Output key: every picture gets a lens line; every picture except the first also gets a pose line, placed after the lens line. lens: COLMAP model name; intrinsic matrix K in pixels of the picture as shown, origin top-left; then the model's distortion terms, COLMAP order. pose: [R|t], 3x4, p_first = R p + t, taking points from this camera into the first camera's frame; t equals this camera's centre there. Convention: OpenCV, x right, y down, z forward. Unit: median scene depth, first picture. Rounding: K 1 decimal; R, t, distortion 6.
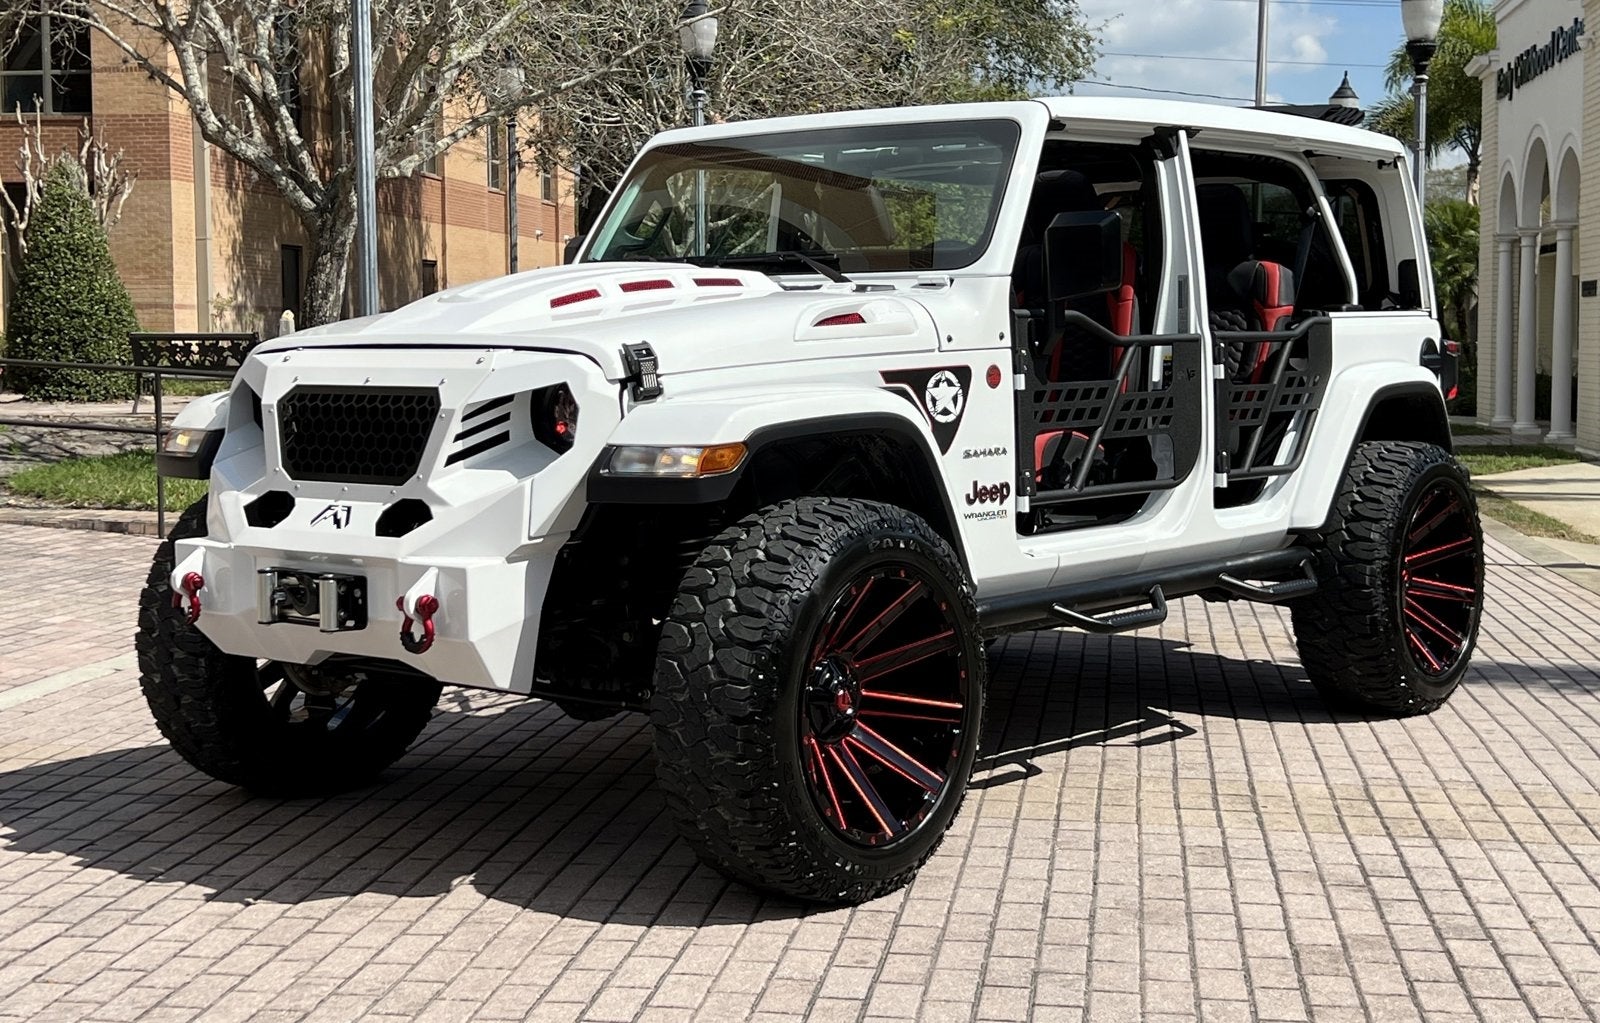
lens RADIAL K [[2261.2, 0, 781.9], [0, 2261.2, 457.1], [0, 0, 1]] dist [0.091499, -0.137145]
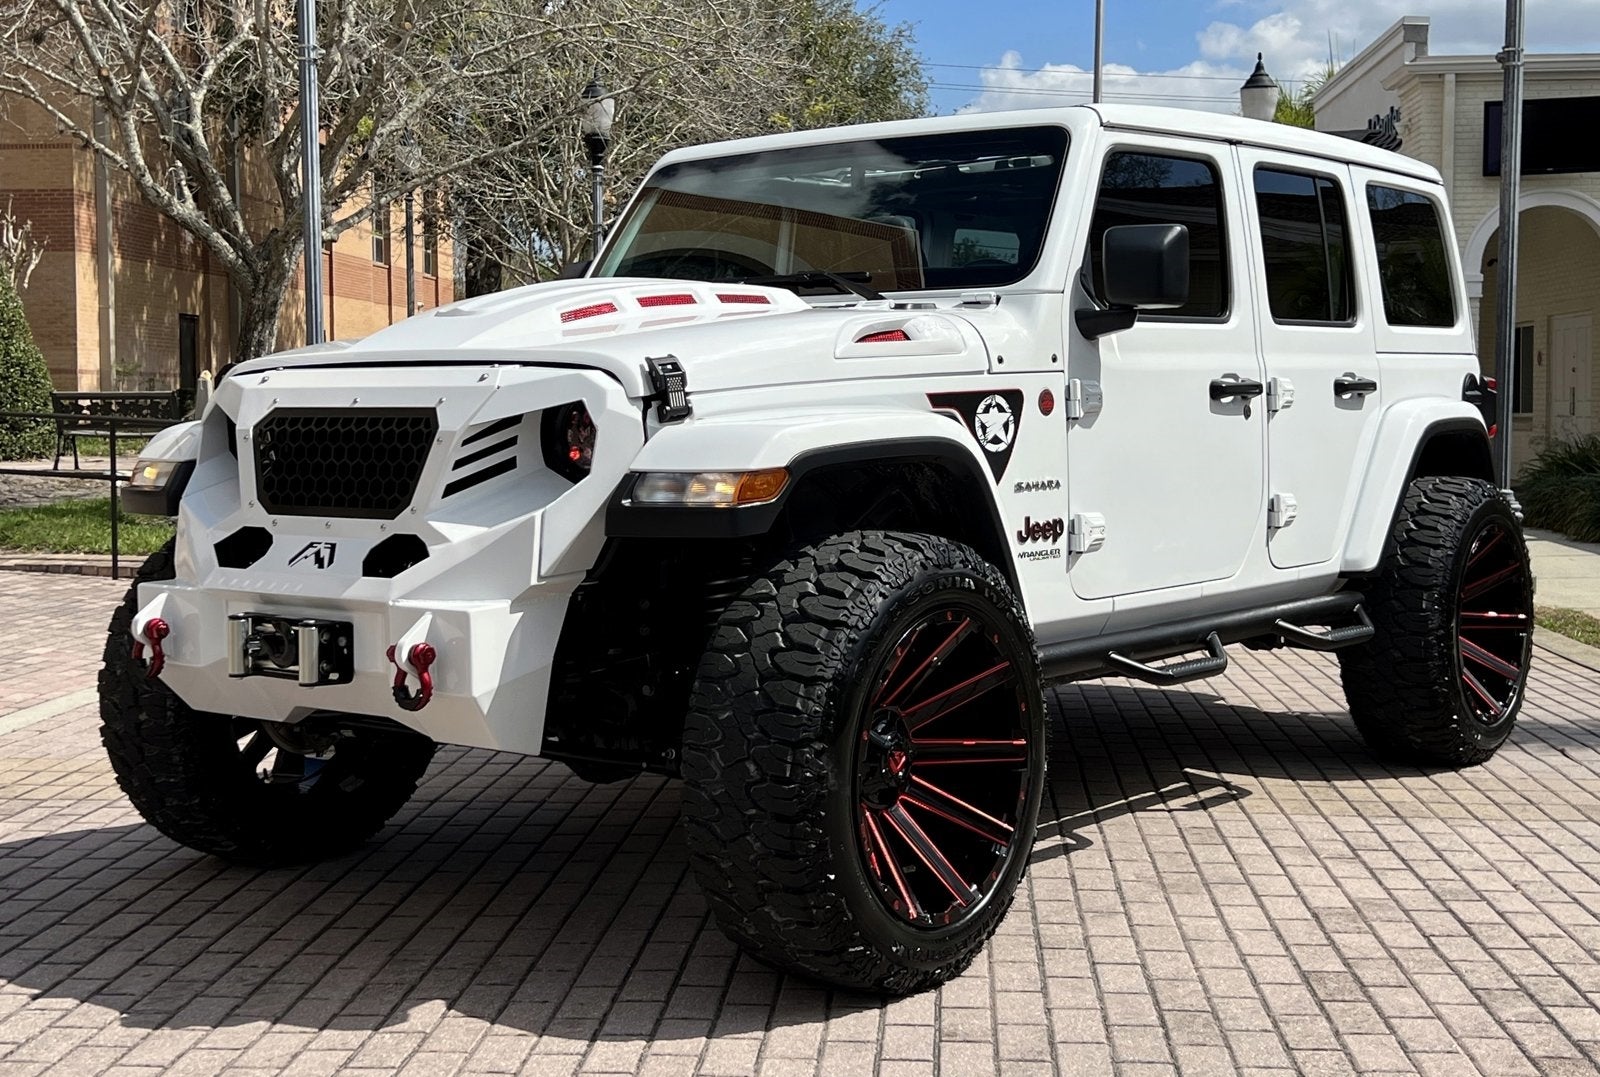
lens RADIAL K [[2121.4, 0, 798.4], [0, 2121.4, 474.9], [0, 0, 1]] dist [0.073533, -0.109269]
pose [[0.999759, -0.000415, 0.021966, -0.027178], [0.000831, 0.999821, -0.018920, 0.010564], [-0.021954, 0.018934, 0.999580, 0.162131]]
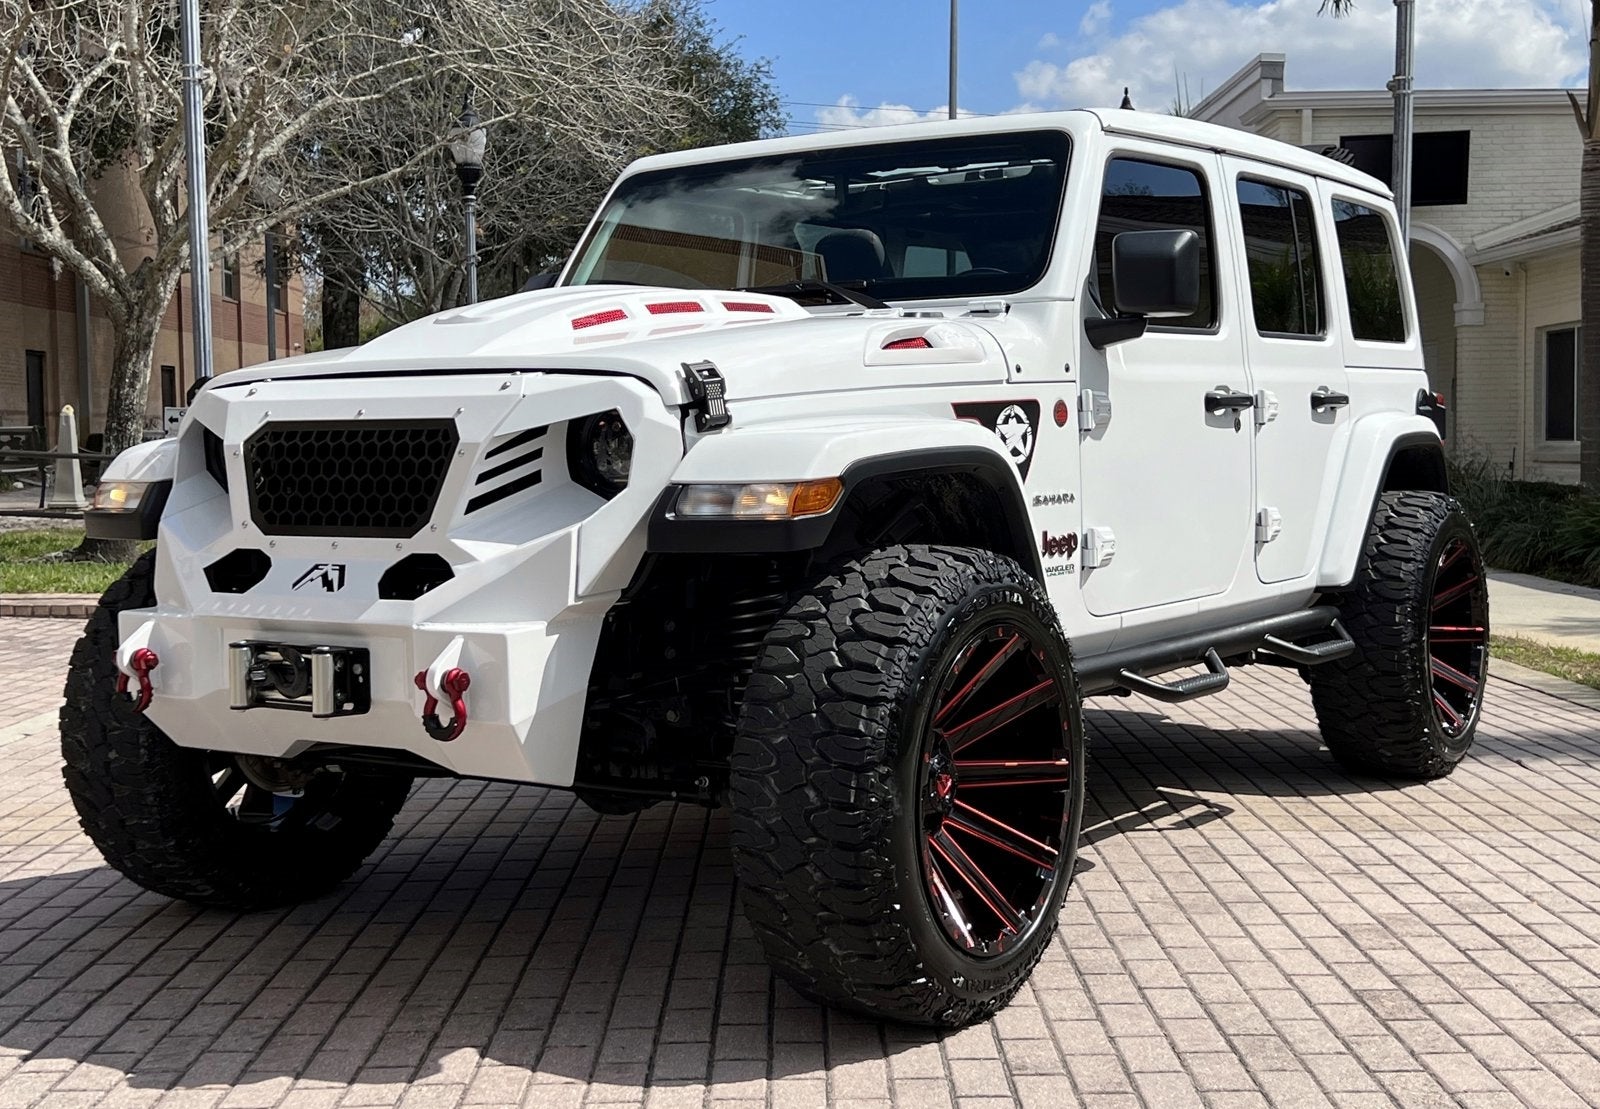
lens RADIAL K [[2082.8, 0, 814.8], [0, 2082.8, 538.6], [0, 0, 1]] dist [0.073061, -0.124285]
pose [[0.994433, -0.012385, 0.104638, -0.095881], [0.012922, 0.999907, -0.004453, 0.017202], [-0.104573, 0.005781, 0.994500, 0.218402]]
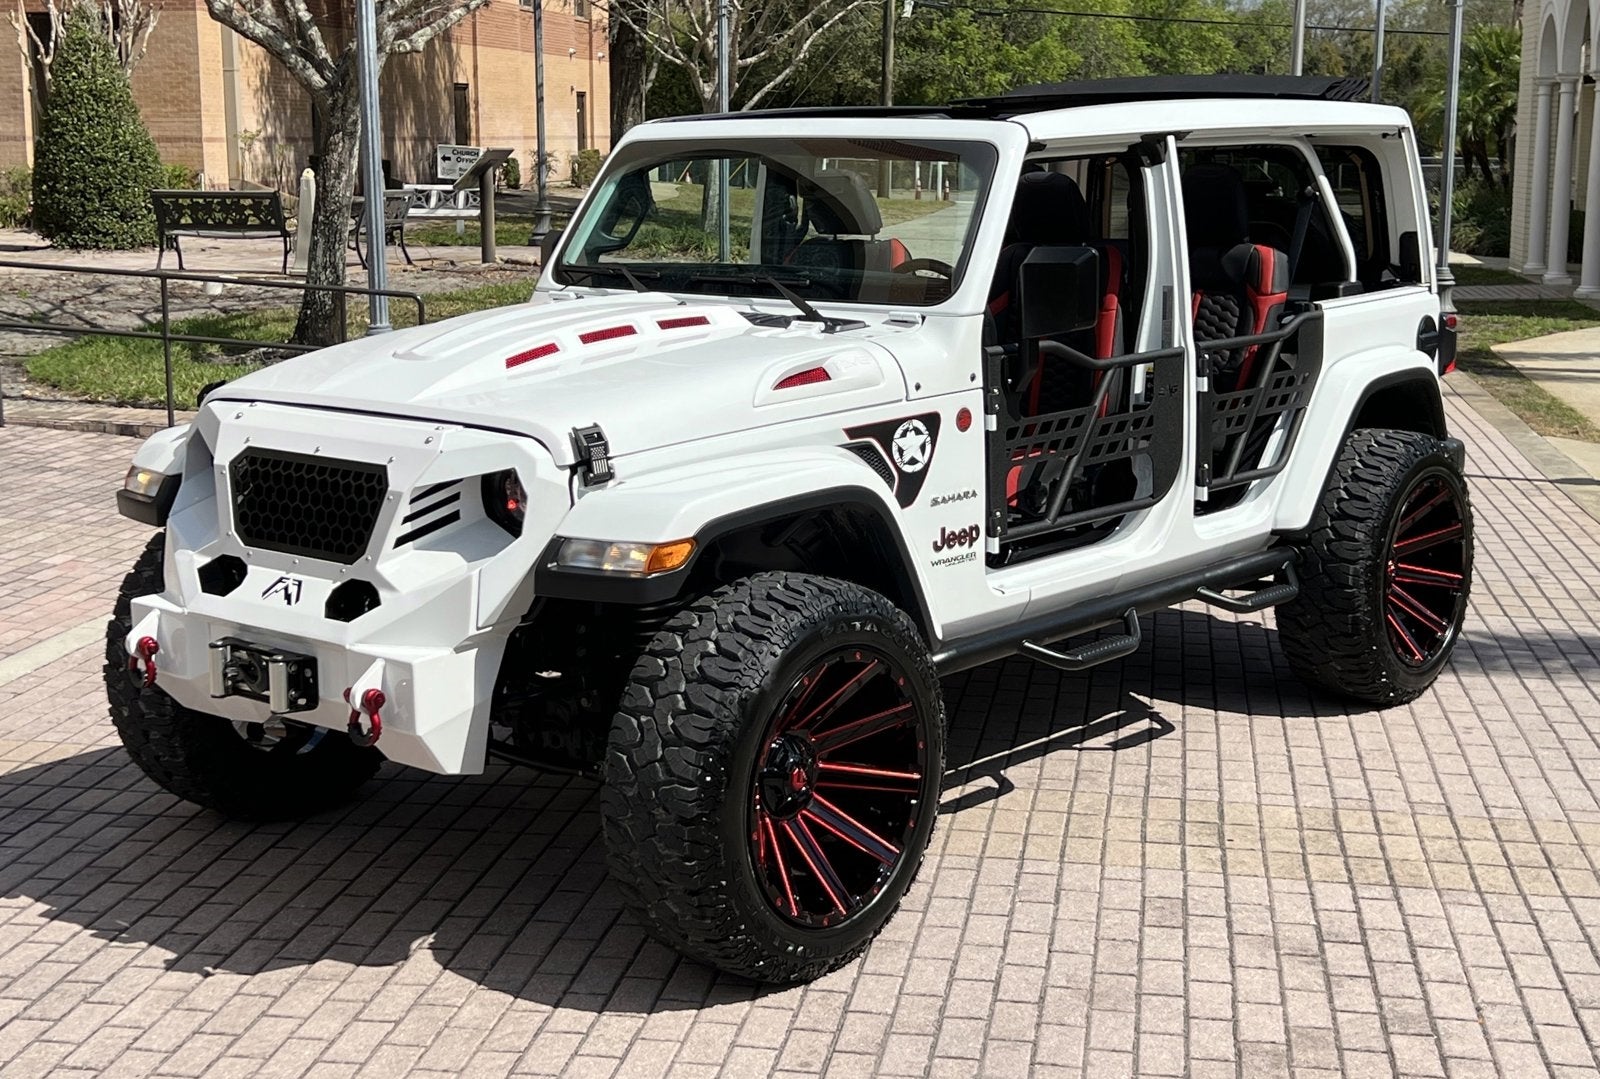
lens RADIAL K [[2233.6, 0, 797.7], [0, 2233.6, 502.7], [0, 0, 1]] dist [0.088489, -0.158275]
pose [[0.999911, 0.005648, -0.012090, 0.036473], [-0.004250, 0.993627, 0.112636, -0.118803], [0.012649, -0.112575, 0.993563, 0.033938]]
